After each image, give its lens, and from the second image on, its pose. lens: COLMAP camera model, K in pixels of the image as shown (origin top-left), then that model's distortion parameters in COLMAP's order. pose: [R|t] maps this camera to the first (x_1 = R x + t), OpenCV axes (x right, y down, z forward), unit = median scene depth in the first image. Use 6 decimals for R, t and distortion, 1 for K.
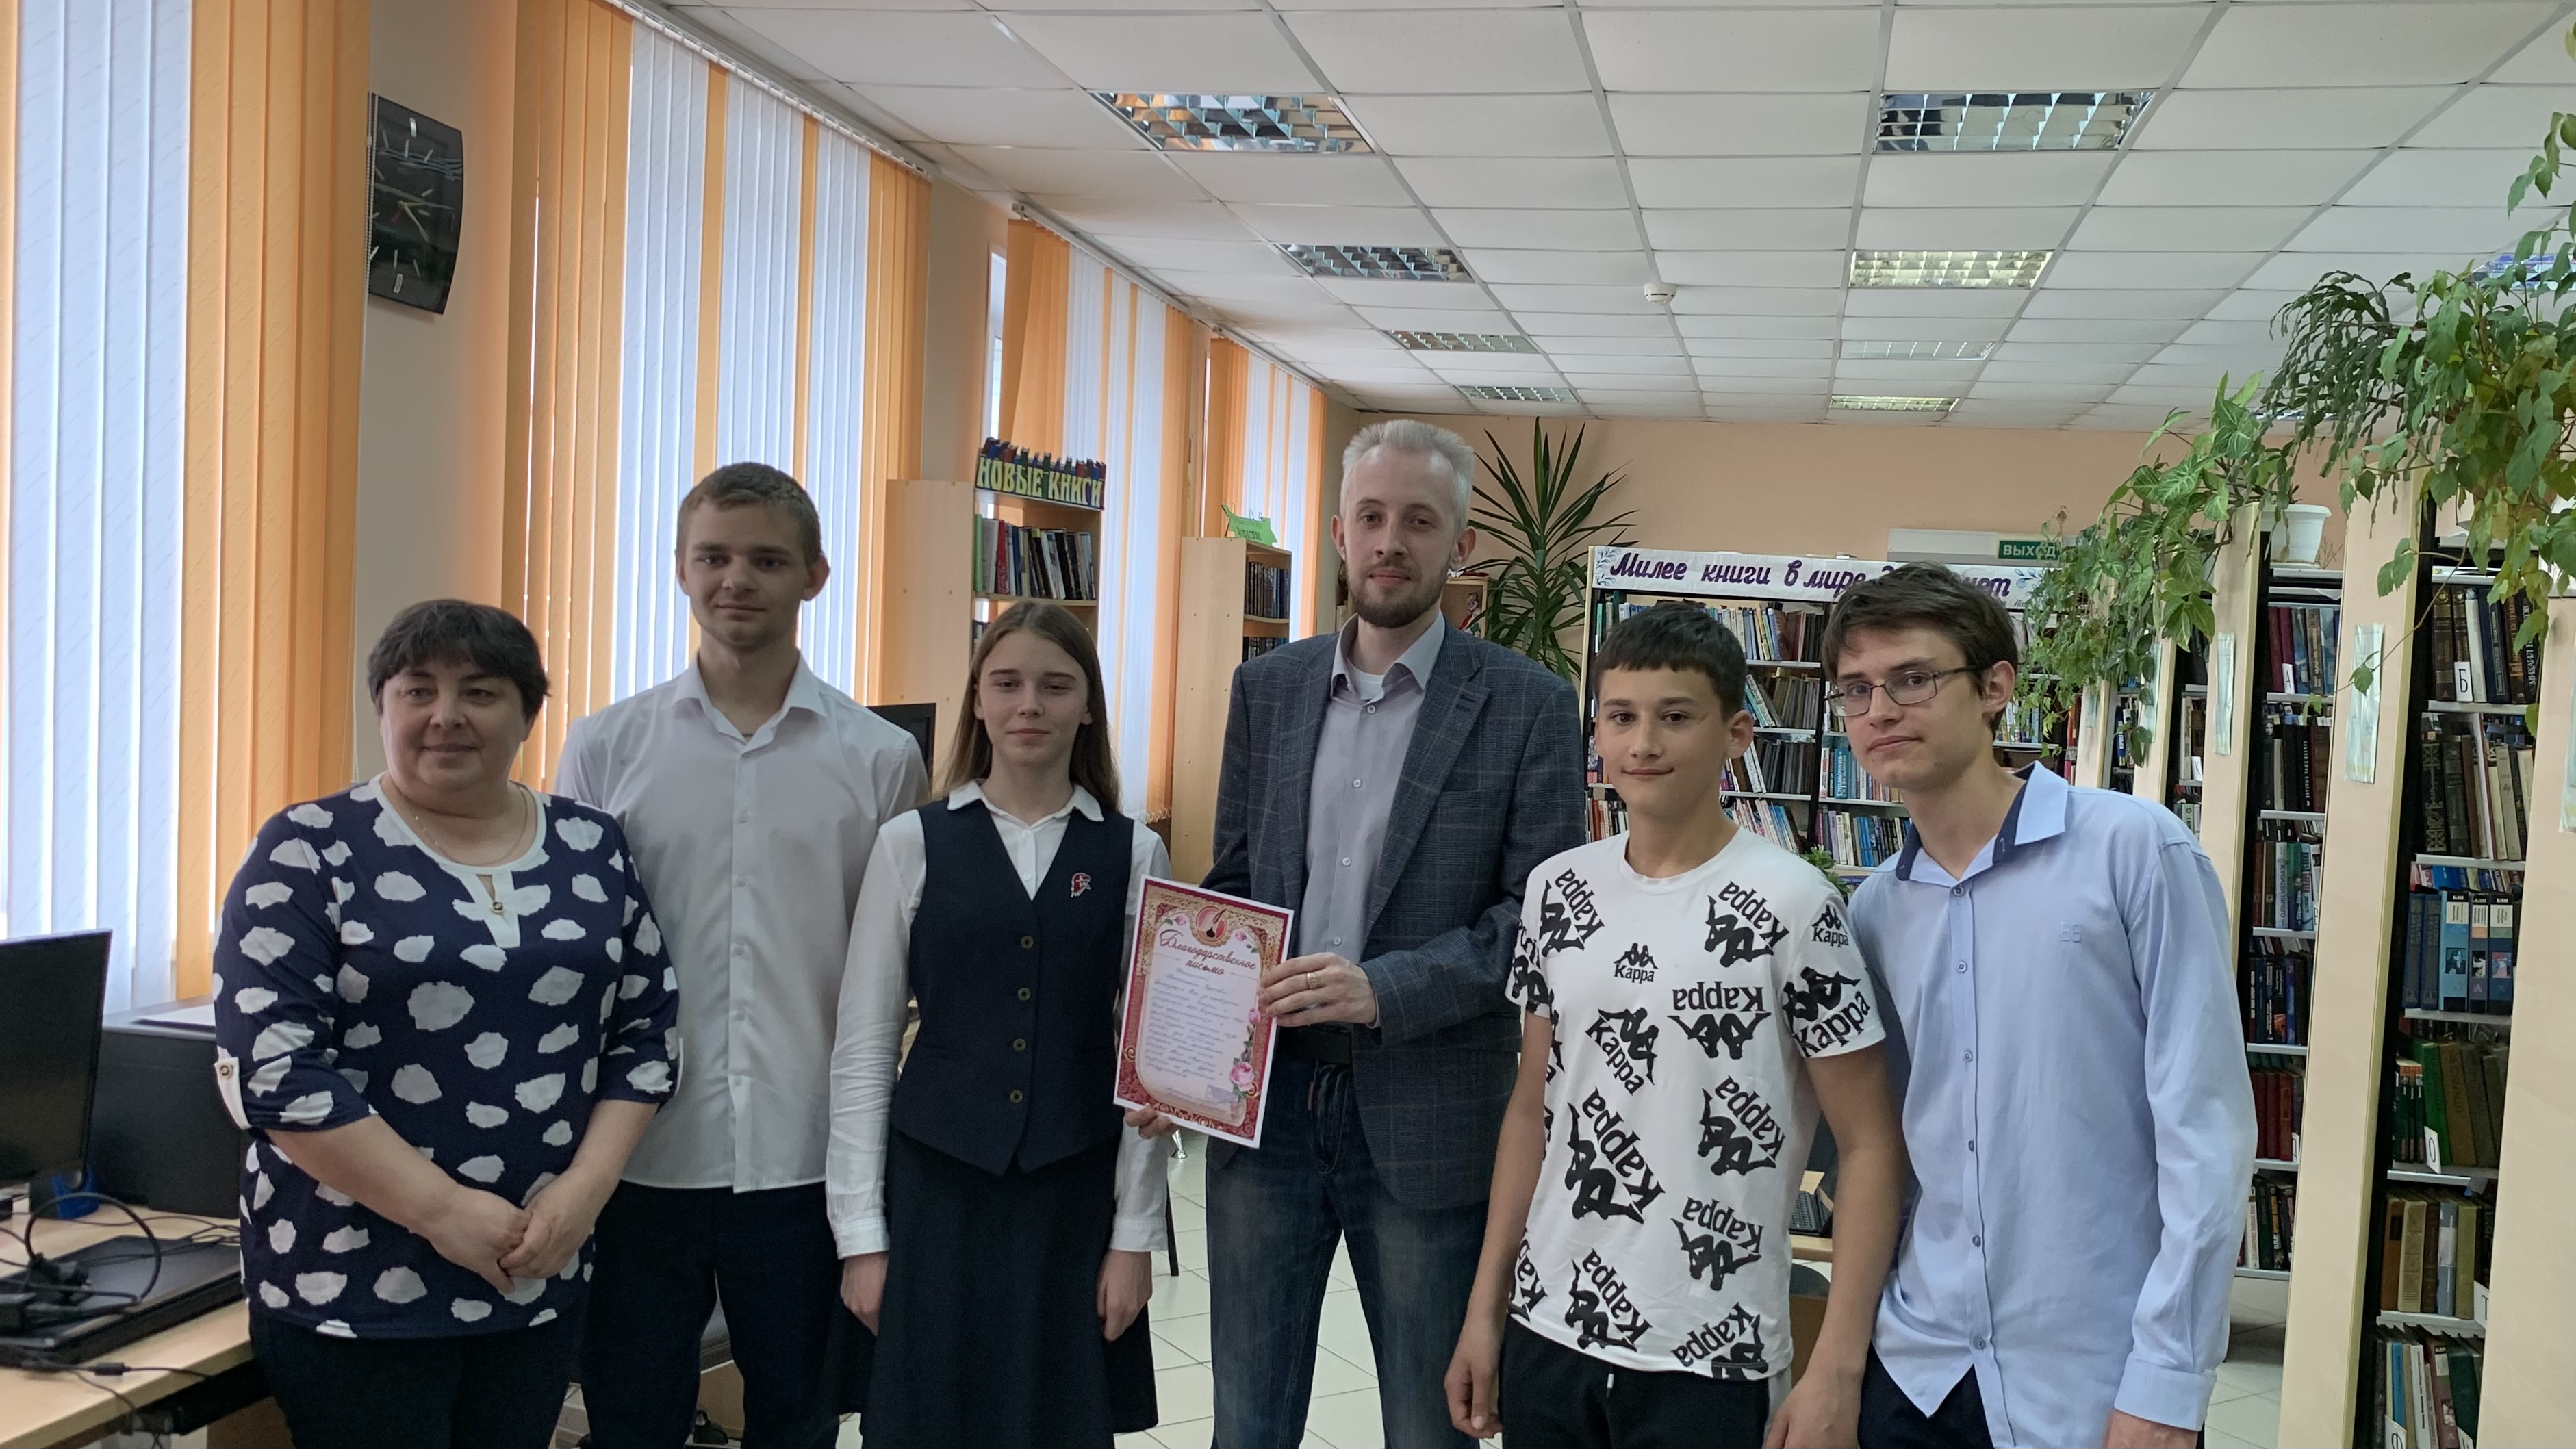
lens RADIAL K [[1906.3, 0, 1286.8], [0, 1906.3, 704.6], [0, 0, 1]] dist [0.025666, -0.023702]
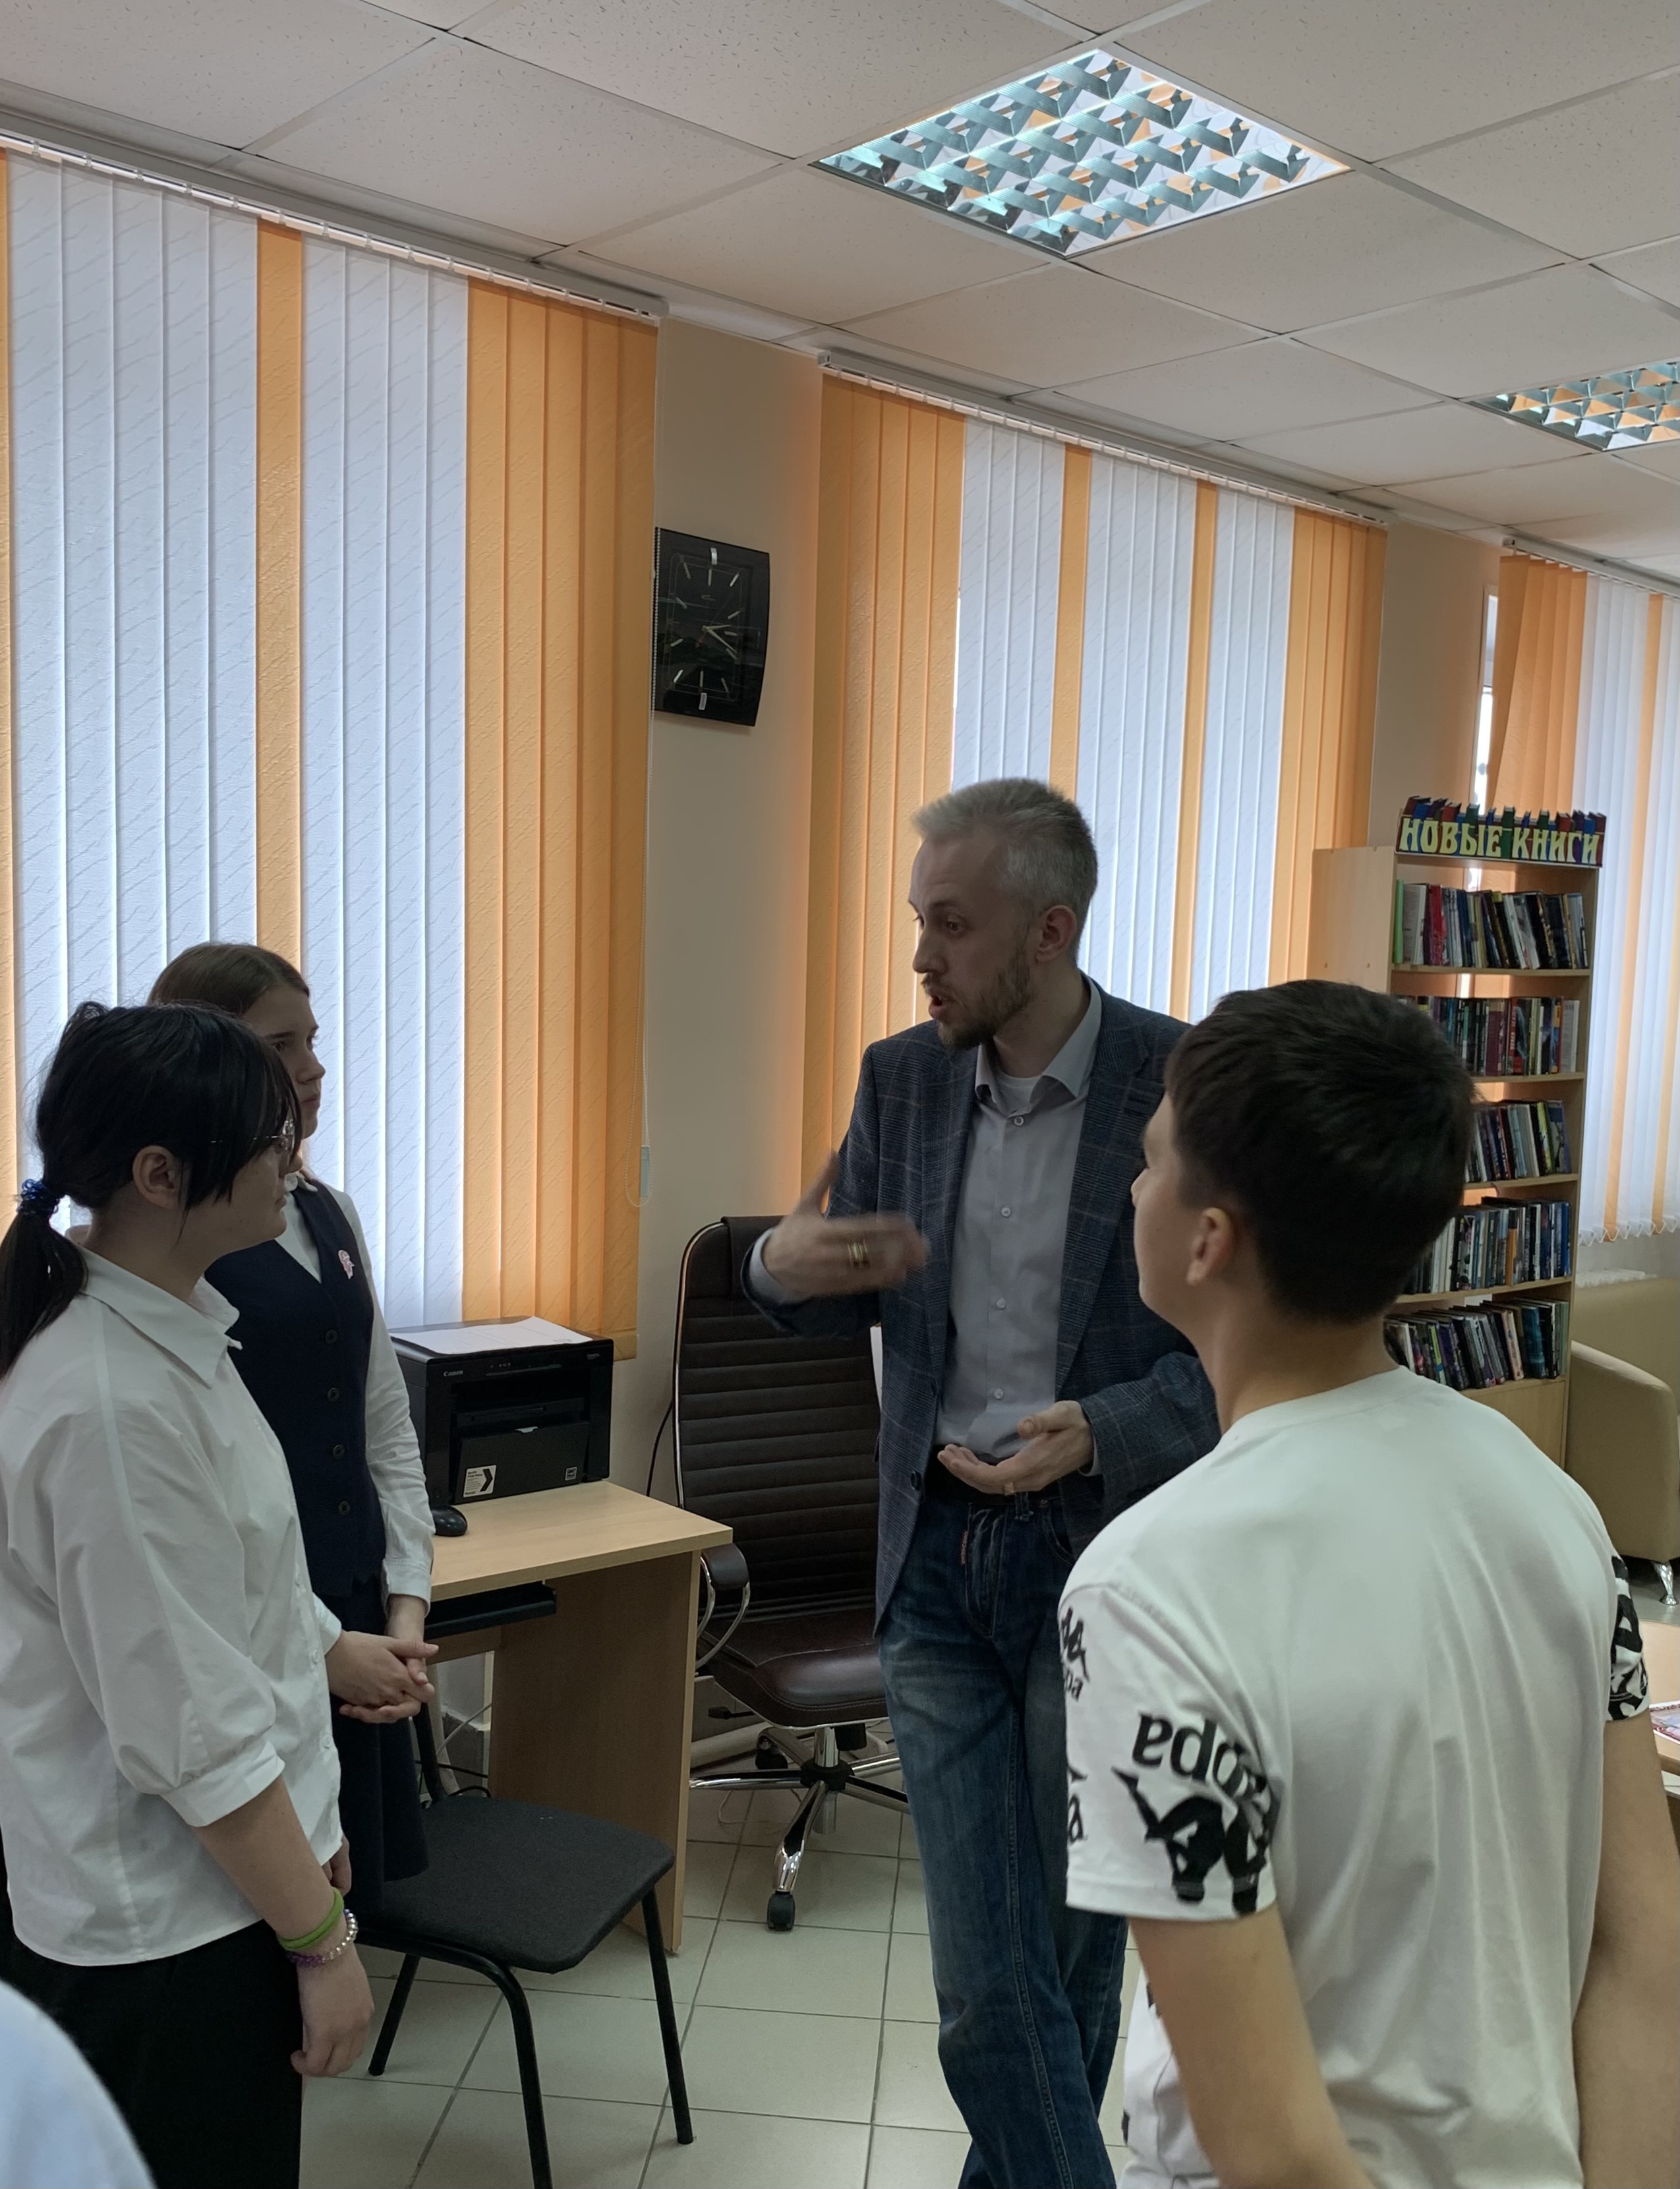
lens RADIAL K [[1625.4, 0, 827.2], [0, 1625.4, 1121.5], [0, 0, 1]] dist [0.002874, -0.002985]
pose [[0.764127, 0.038022, -0.643945, 0.131297], [-0.015903, 0.999068, 0.040118, -0.008709], [0.644870, -0.020415, 0.764020, 0.198208]]
